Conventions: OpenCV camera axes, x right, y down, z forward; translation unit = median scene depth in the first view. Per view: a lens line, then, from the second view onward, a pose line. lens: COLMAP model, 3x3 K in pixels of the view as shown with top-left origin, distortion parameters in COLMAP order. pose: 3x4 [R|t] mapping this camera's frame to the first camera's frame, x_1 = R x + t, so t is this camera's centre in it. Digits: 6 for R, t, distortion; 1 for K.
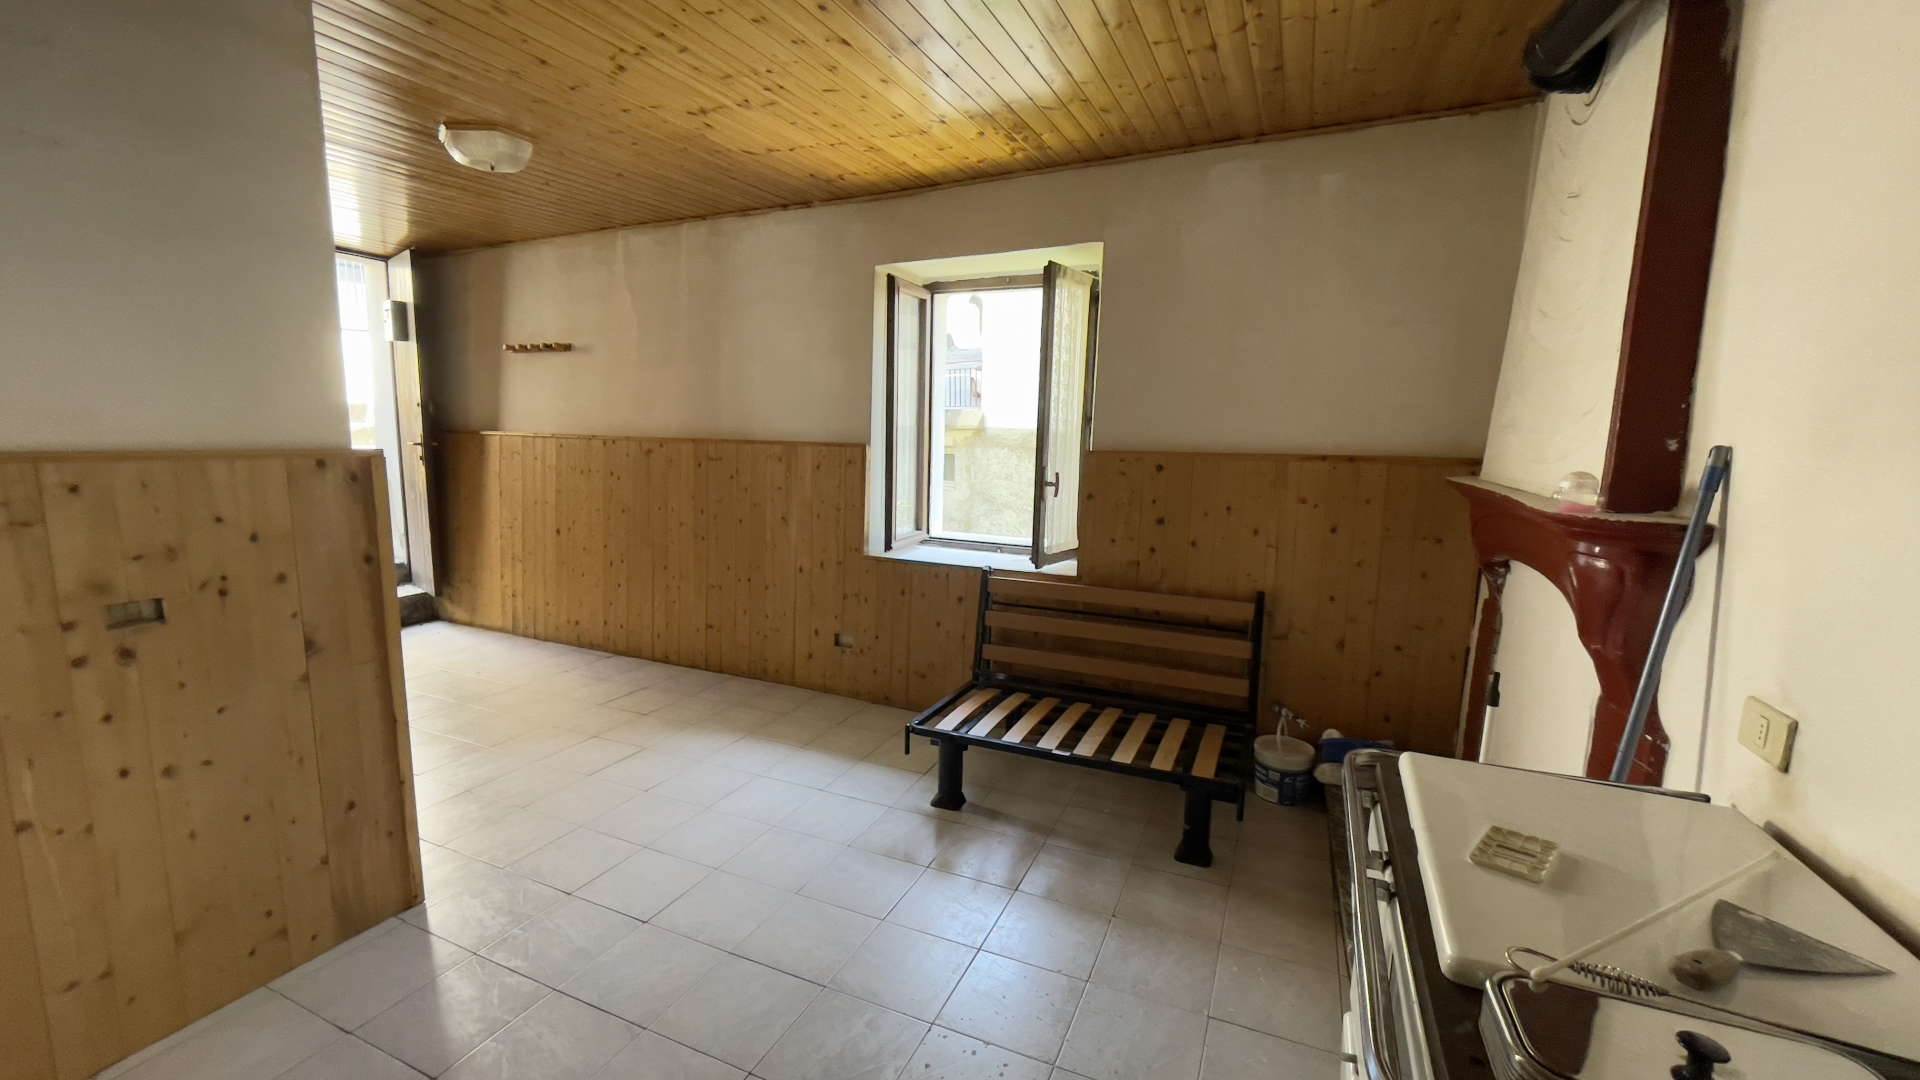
lens RADIAL K [[783.4, 0, 960.0], [0, 783.4, 540.0], [0, 0, 1]] dist [-0.001483, -0.000133]
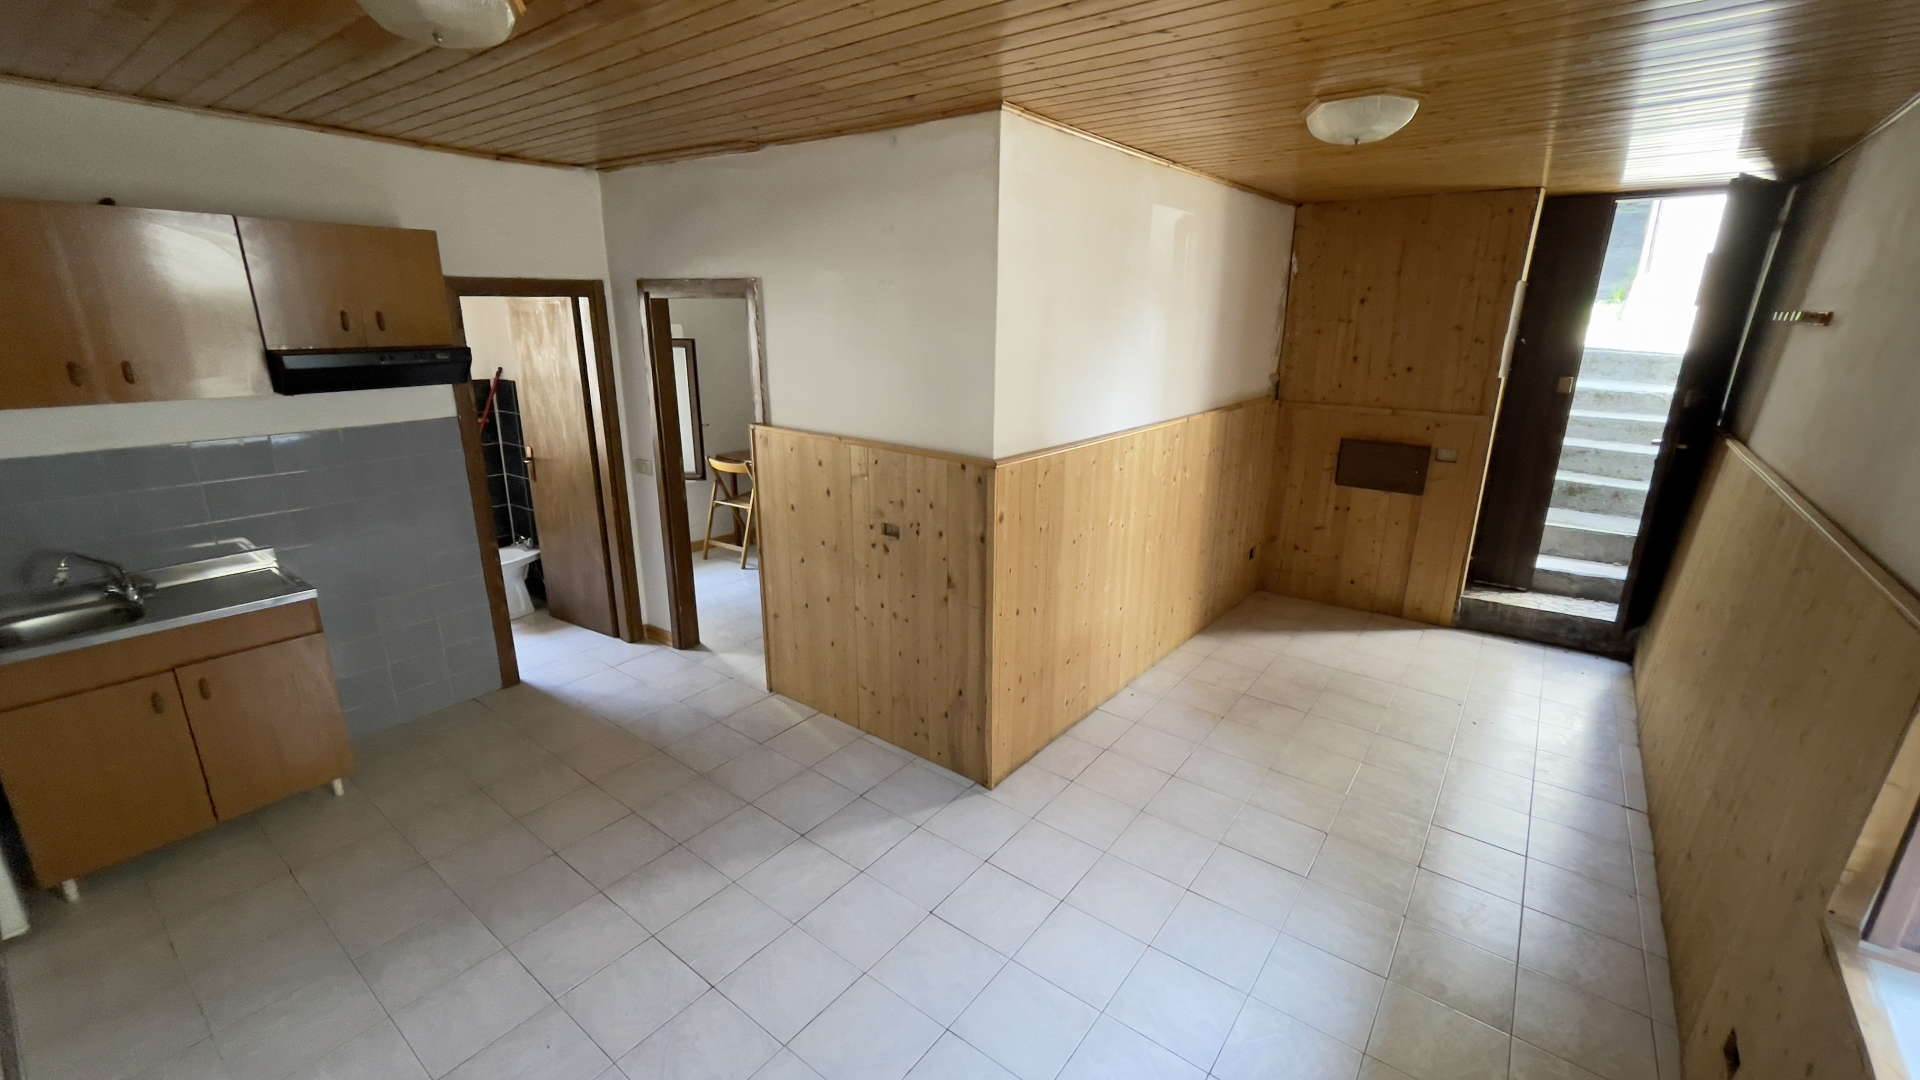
lens RADIAL K [[783.4, 0, 960.0], [0, 783.4, 540.0], [0, 0, 1]] dist [-0.001483, -0.000133]
pose [[-0.236332, 0.257098, -0.937042, 0.568023], [-0.157922, 0.941375, 0.298117, -0.397571], [0.958753, 0.218434, -0.181875, 1.278792]]
